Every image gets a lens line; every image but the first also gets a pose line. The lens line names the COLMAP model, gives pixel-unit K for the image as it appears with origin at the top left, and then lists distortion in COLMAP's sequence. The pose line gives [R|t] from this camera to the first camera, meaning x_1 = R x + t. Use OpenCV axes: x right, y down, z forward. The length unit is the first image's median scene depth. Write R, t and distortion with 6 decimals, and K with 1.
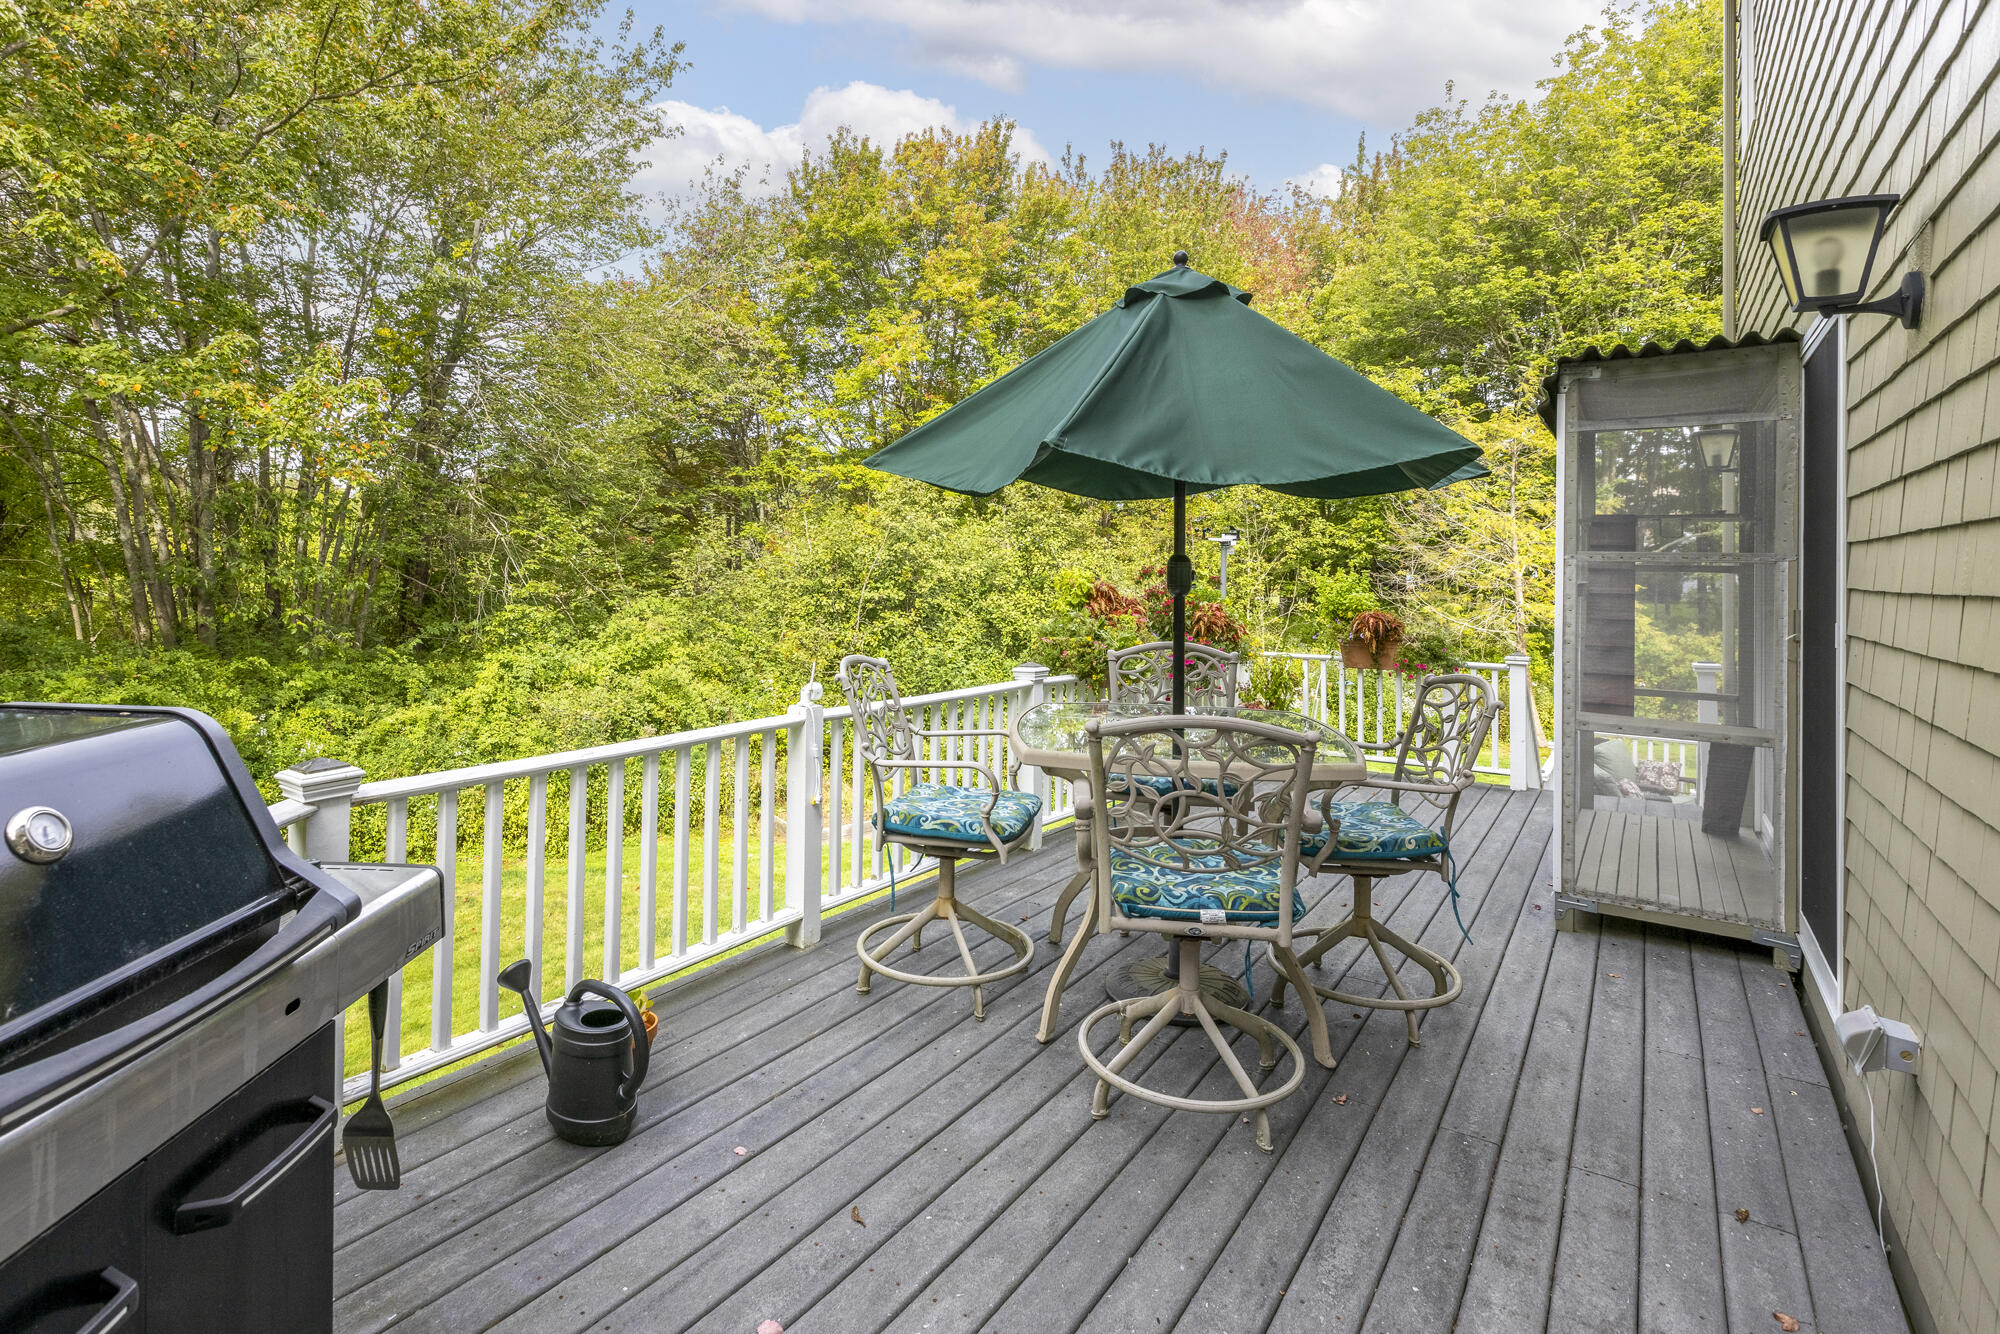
lens RADIAL K [[963.1, 0, 994.6], [0, 963.1, 538.3], [0, 0, 1]] dist [-0.000959, -0.000287]
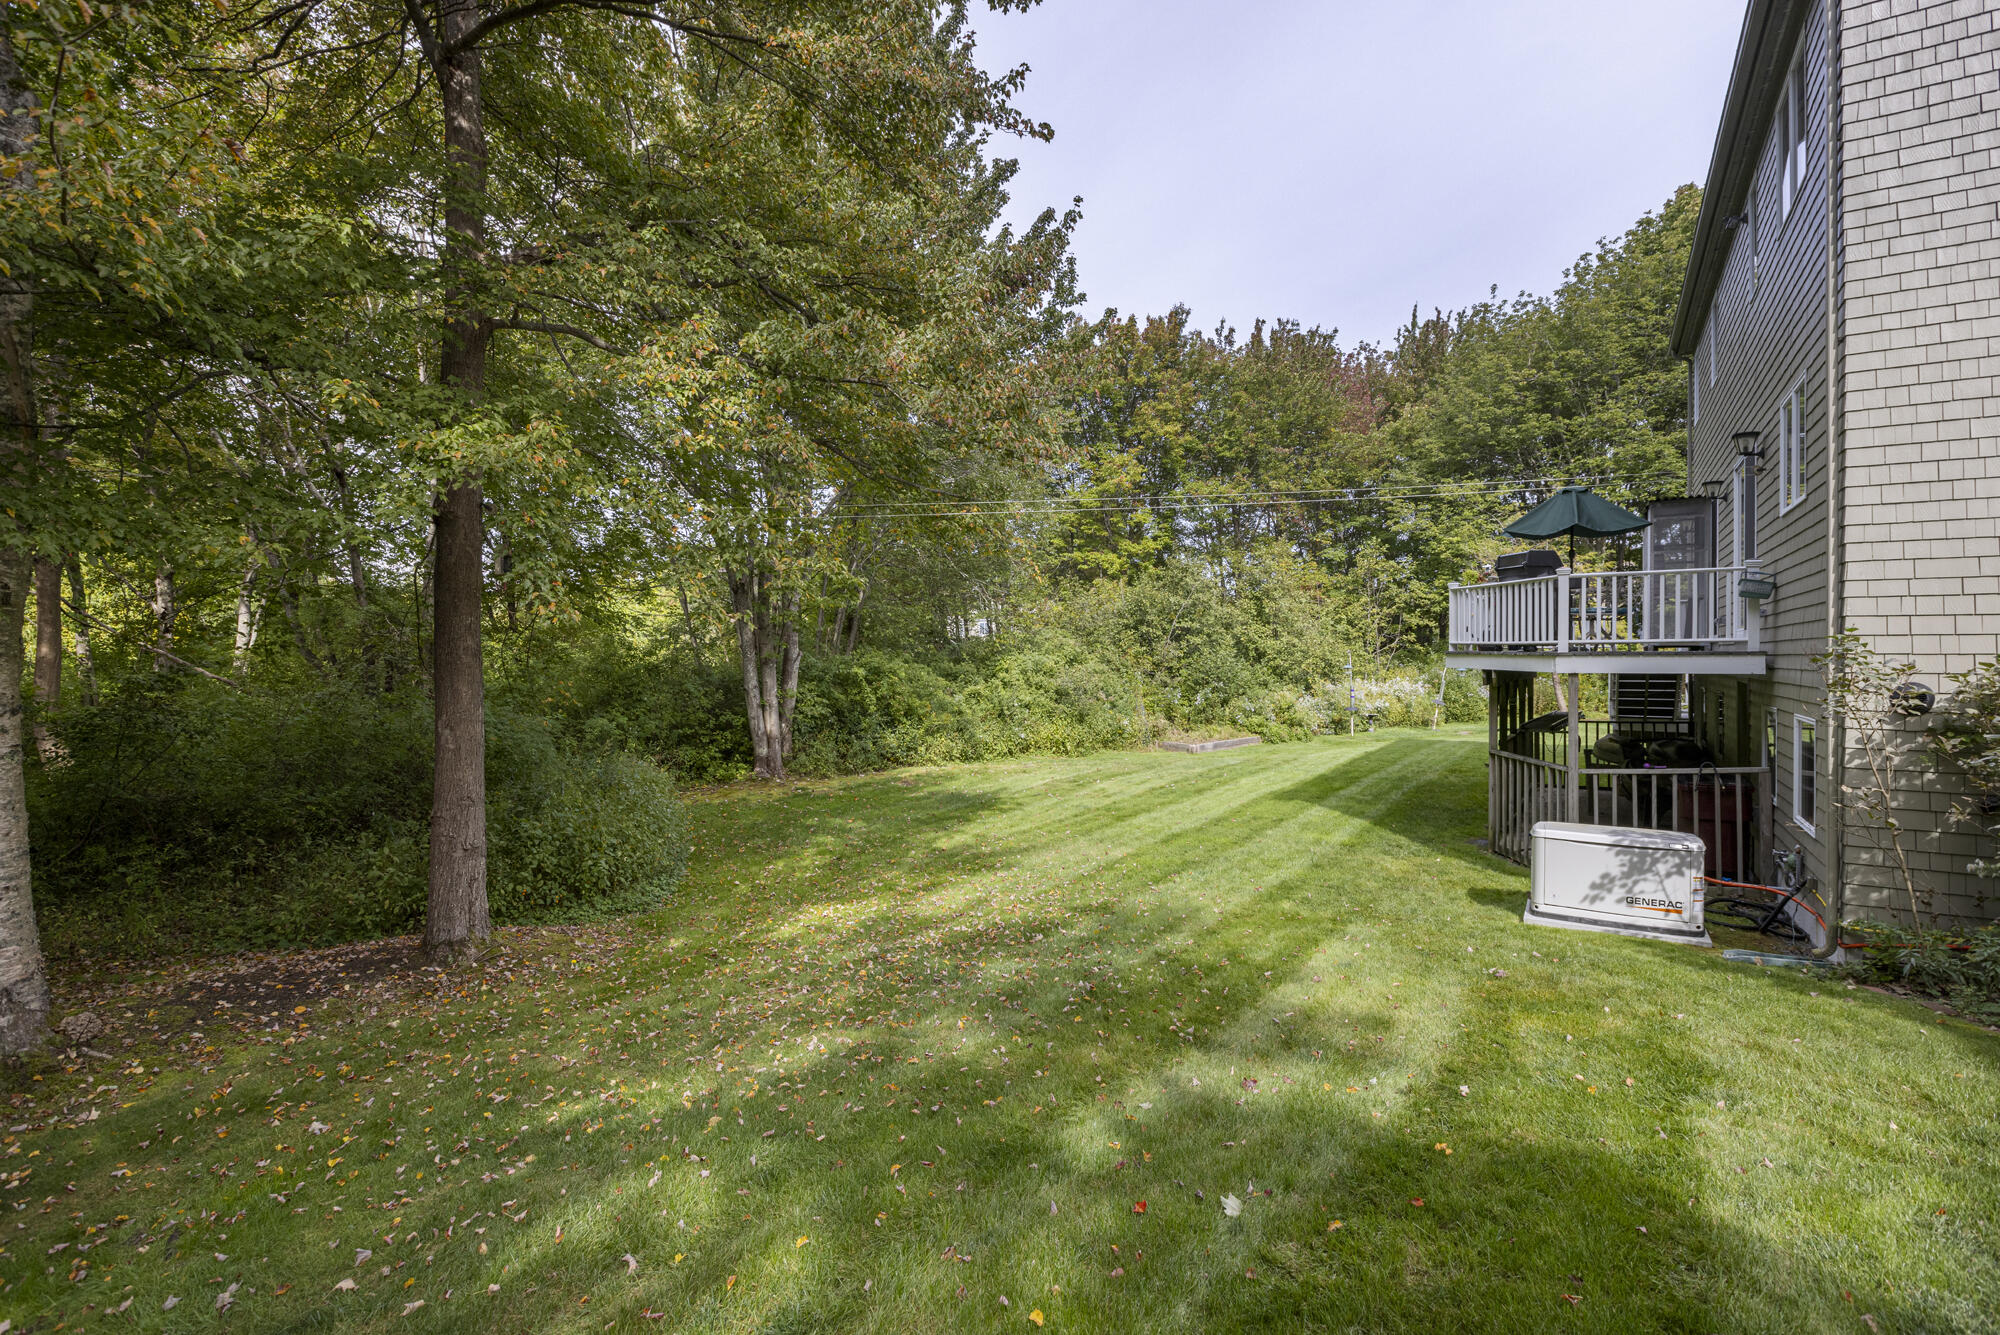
lens RADIAL K [[940.1, 0, 997.6], [0, 940.1, 661.7], [0, 0, 1]] dist [-0.001323, -0.000292]
pose [[0.999203, -0.022512, 0.032960, -0.405549], [0.021504, 0.999300, 0.030618, 0.052780], [-0.033626, -0.029884, 0.998988, -0.504958]]
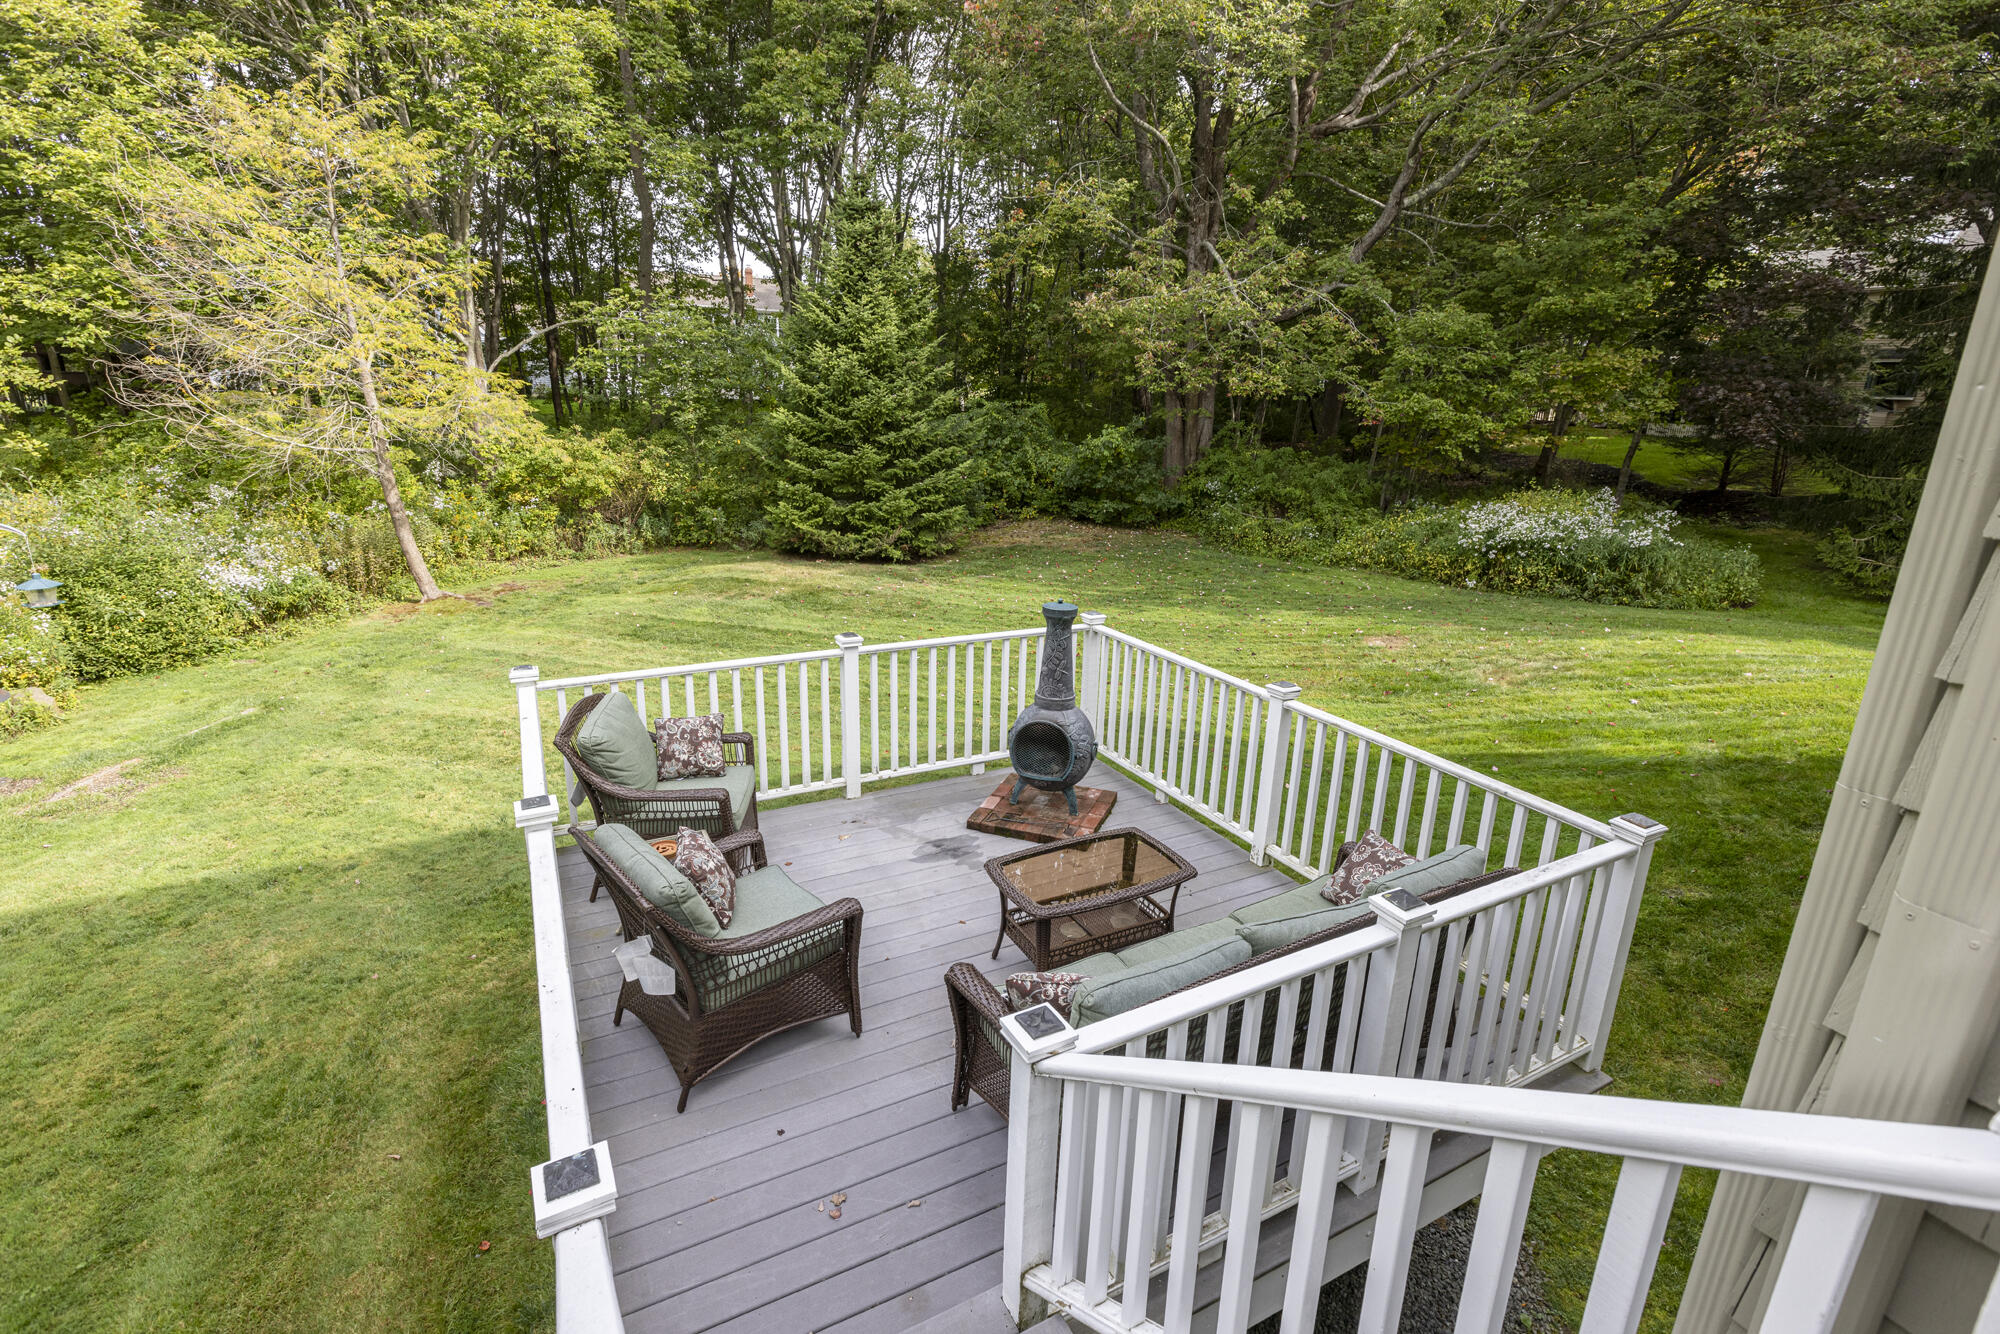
lens RADIAL K [[940.1, 0, 997.6], [0, 940.1, 661.2], [0, 0, 1]] dist [-0.001323, -0.000292]
pose [[0.481280, -0.251977, 0.839570, 0.121117], [-0.040834, 0.950308, 0.308621, 0.010915], [-0.875615, -0.182816, 0.447075, 0.221368]]
